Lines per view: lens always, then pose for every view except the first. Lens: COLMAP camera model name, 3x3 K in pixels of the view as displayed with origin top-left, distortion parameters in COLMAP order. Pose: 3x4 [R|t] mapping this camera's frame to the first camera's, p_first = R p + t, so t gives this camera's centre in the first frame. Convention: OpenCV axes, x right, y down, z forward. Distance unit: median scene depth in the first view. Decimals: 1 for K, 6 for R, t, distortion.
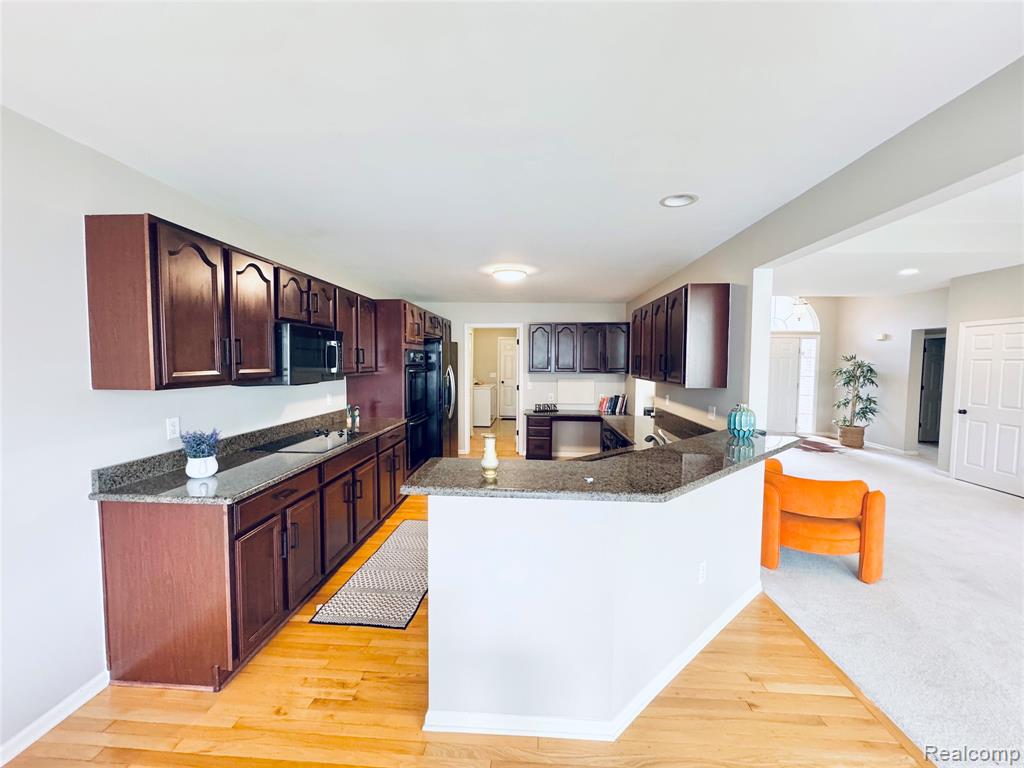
lens RADIAL K [[407.7, 0, 510.3], [0, 407.7, 385.6], [0, 0, 1]] dist [-0.004887, -0.000026]
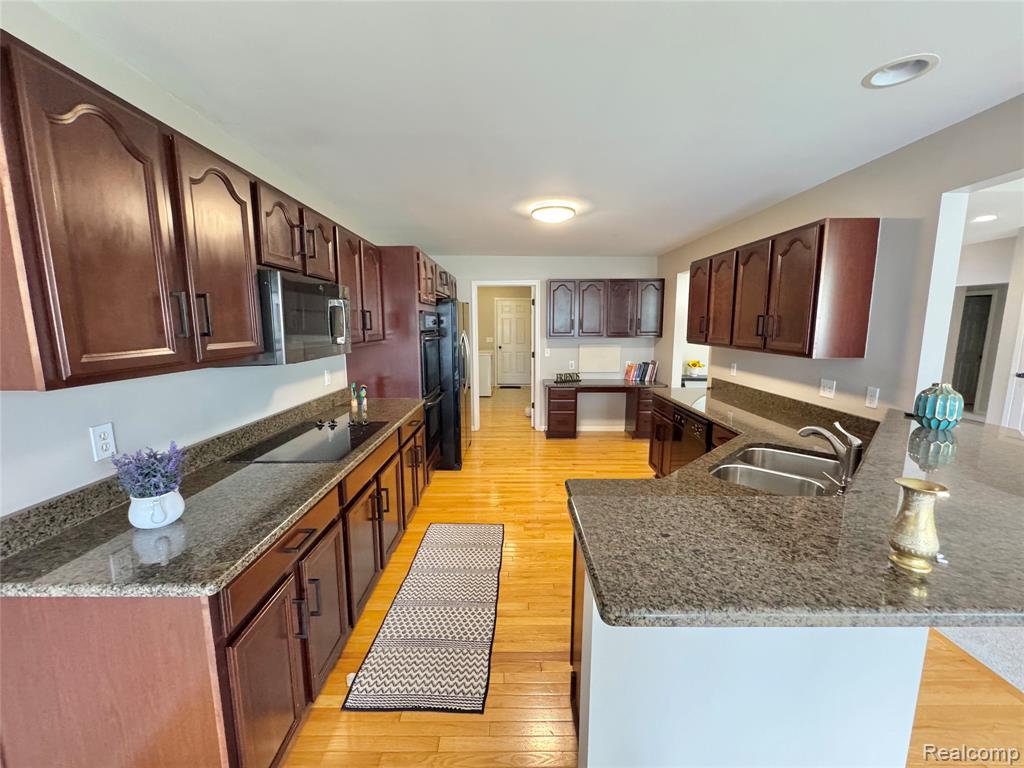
lens RADIAL K [[407.7, 0, 511.6], [0, 407.7, 385.0], [0, 0, 1]] dist [-0.004887, -0.000026]
pose [[0.997913, -0.018506, 0.061869, -0.142660], [0.012958, 0.995957, 0.088897, -0.015594], [-0.063264, -0.087910, 0.994117, 0.205227]]
